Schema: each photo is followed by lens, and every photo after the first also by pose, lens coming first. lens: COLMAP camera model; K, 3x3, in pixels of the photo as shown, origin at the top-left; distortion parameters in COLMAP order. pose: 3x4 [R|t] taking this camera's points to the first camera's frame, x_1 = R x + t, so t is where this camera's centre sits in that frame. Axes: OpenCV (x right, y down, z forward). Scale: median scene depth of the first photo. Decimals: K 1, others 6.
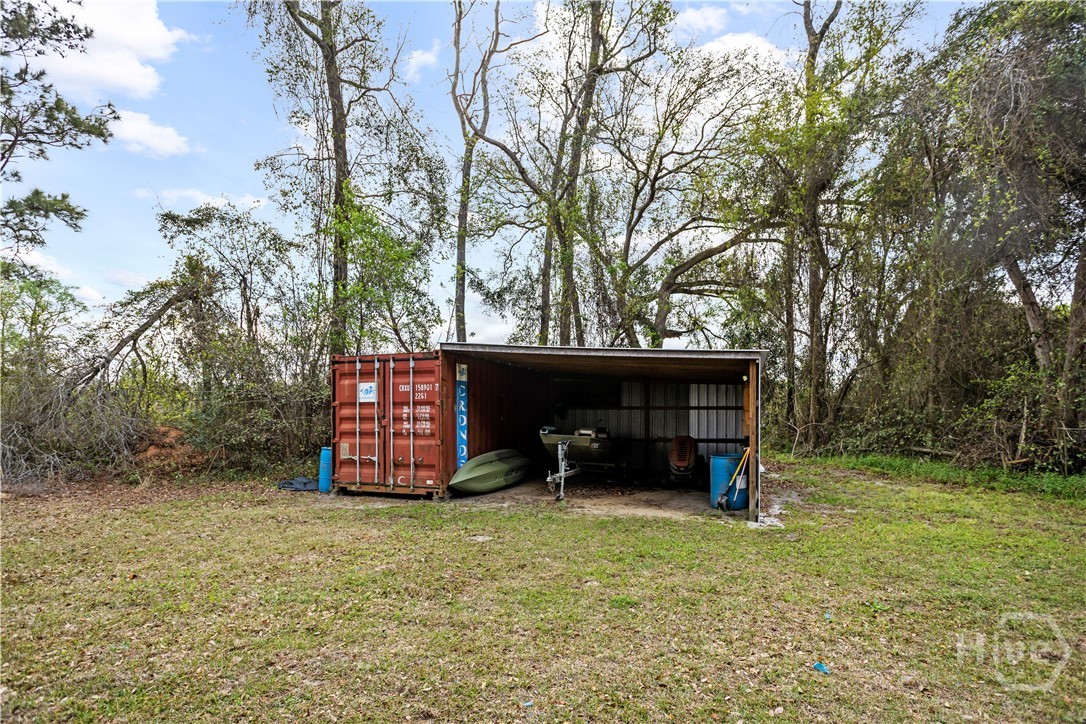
lens RADIAL K [[560.4, 0, 558.9], [0, 560.4, 404.5], [0, 0, 1]] dist [-0.017112, -0.002086]
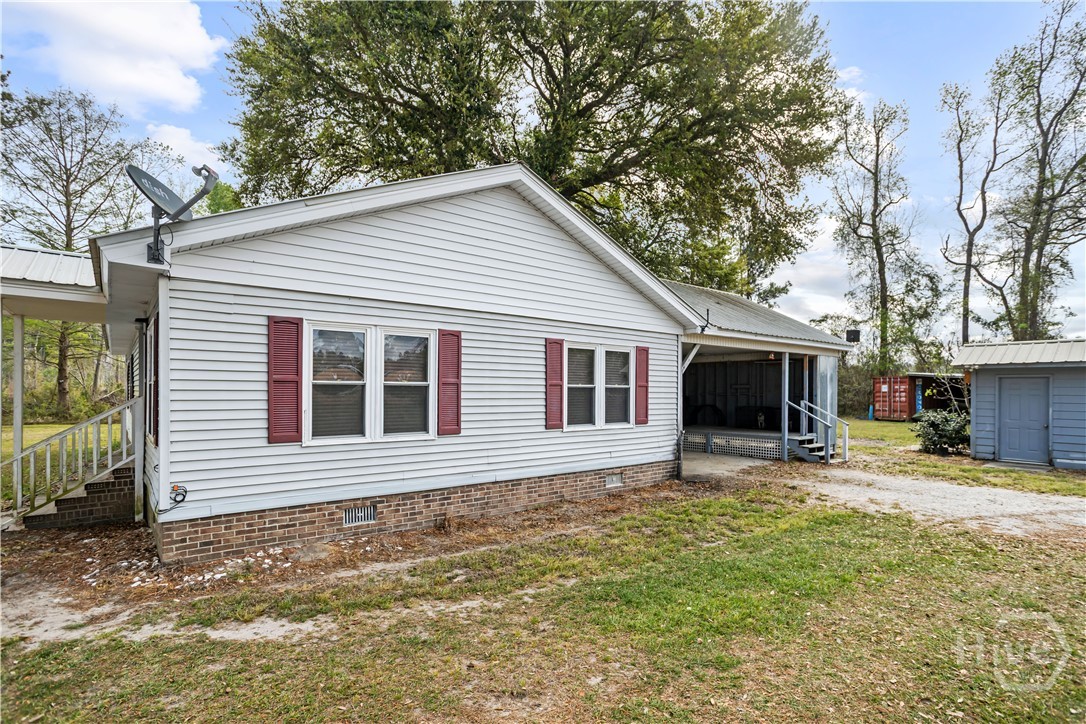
lens RADIAL K [[530.4, 0, 544.2], [0, 530.4, 382.5], [0, 0, 1]] dist [-0.021929, 0.012642]
pose [[0.543074, -0.006967, -0.839656, 0.685542], [0.003292, 0.999976, -0.006168, -0.025883], [0.839679, 0.000586, 0.543083, -1.378066]]
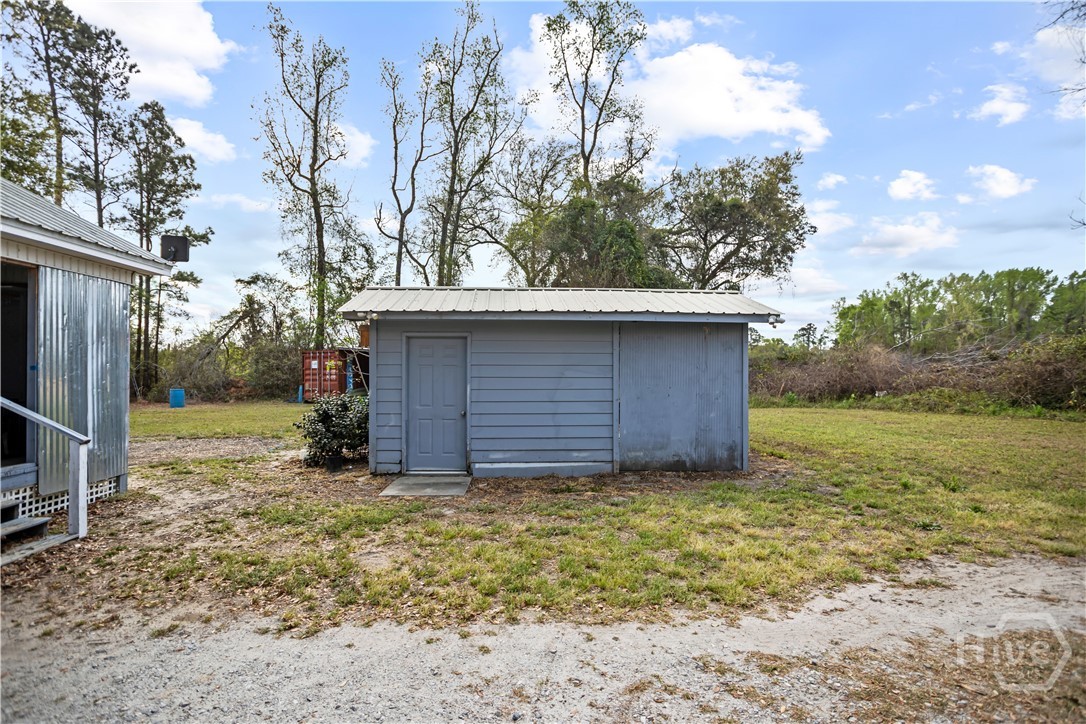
lens RADIAL K [[530.4, 0, 549.7], [0, 530.4, 363.1], [0, 0, 1]] dist [-0.021929, 0.012642]
pose [[0.998491, -0.002143, -0.054866, 0.561819], [0.001986, 0.999994, -0.002914, -0.011704], [0.054872, 0.002801, 0.998489, -0.895550]]
